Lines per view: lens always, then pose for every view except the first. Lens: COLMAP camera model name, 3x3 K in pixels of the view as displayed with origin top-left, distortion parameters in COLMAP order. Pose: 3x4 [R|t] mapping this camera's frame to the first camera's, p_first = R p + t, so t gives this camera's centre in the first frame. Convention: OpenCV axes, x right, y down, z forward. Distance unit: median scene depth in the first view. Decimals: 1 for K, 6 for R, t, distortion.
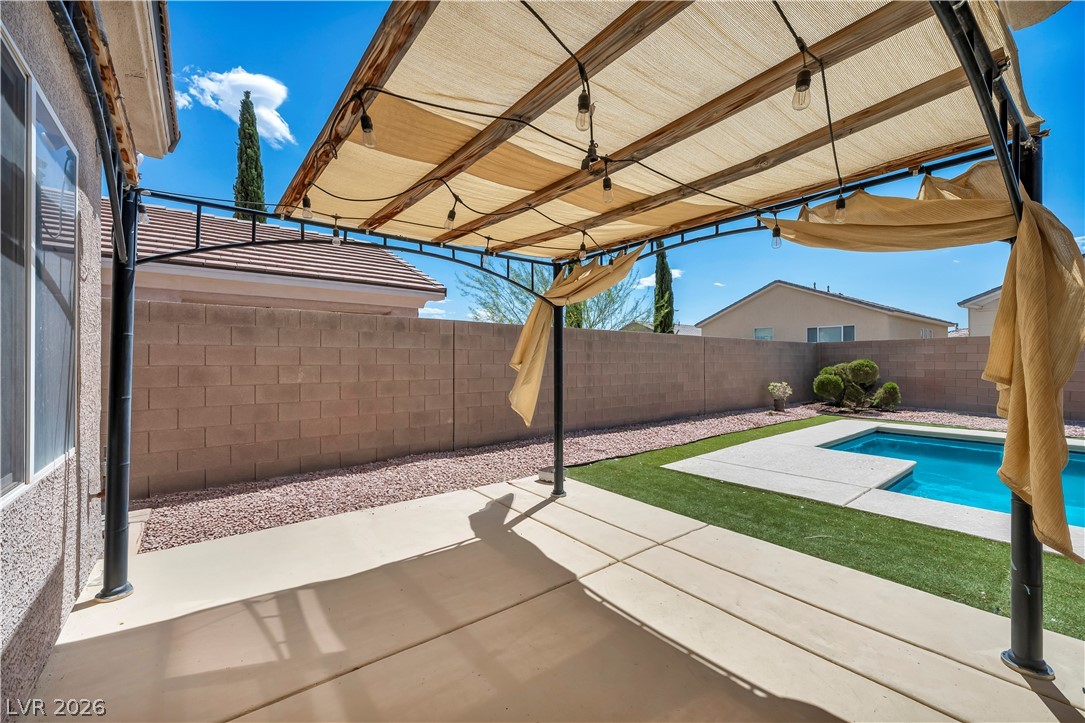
lens RADIAL K [[439.3, 0, 543.3], [0, 439.3, 359.5], [0, 0, 1]] dist [-0.001533, -0.000210]
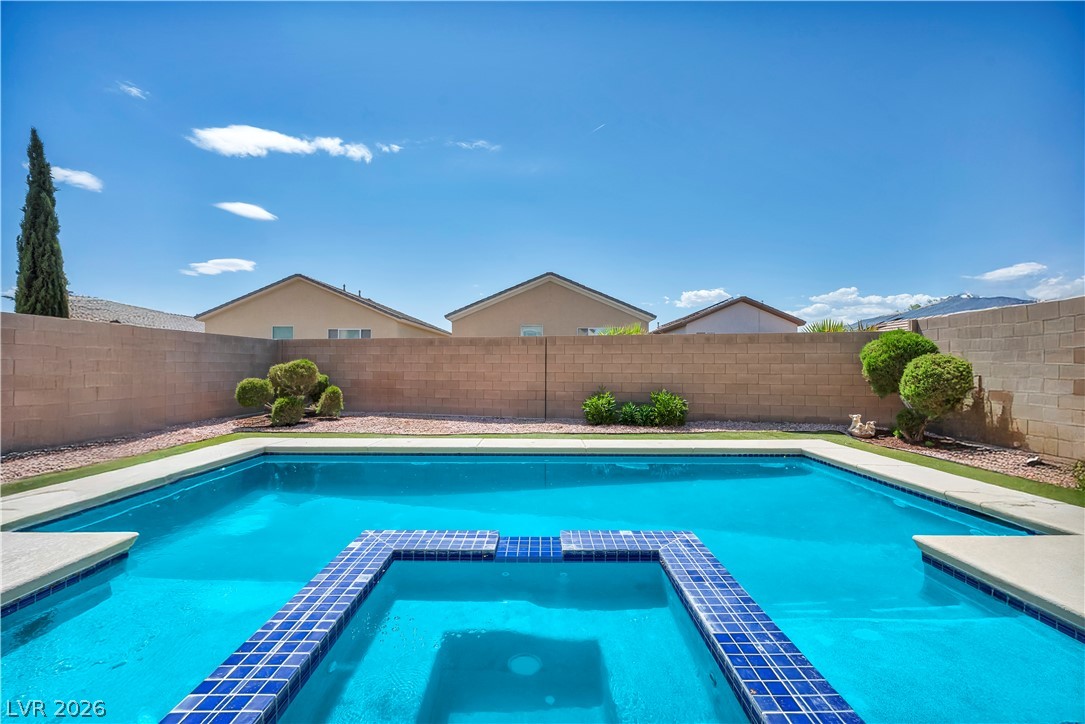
lens RADIAL K [[439.3, 0, 544.6], [0, 439.3, 365.9], [0, 0, 1]] dist [-0.001533, -0.000210]
pose [[0.626296, 0.006872, 0.779555, 0.334880], [-0.006179, 0.999973, -0.003851, 0.011802], [-0.779561, -0.002405, 0.626322, 0.119662]]
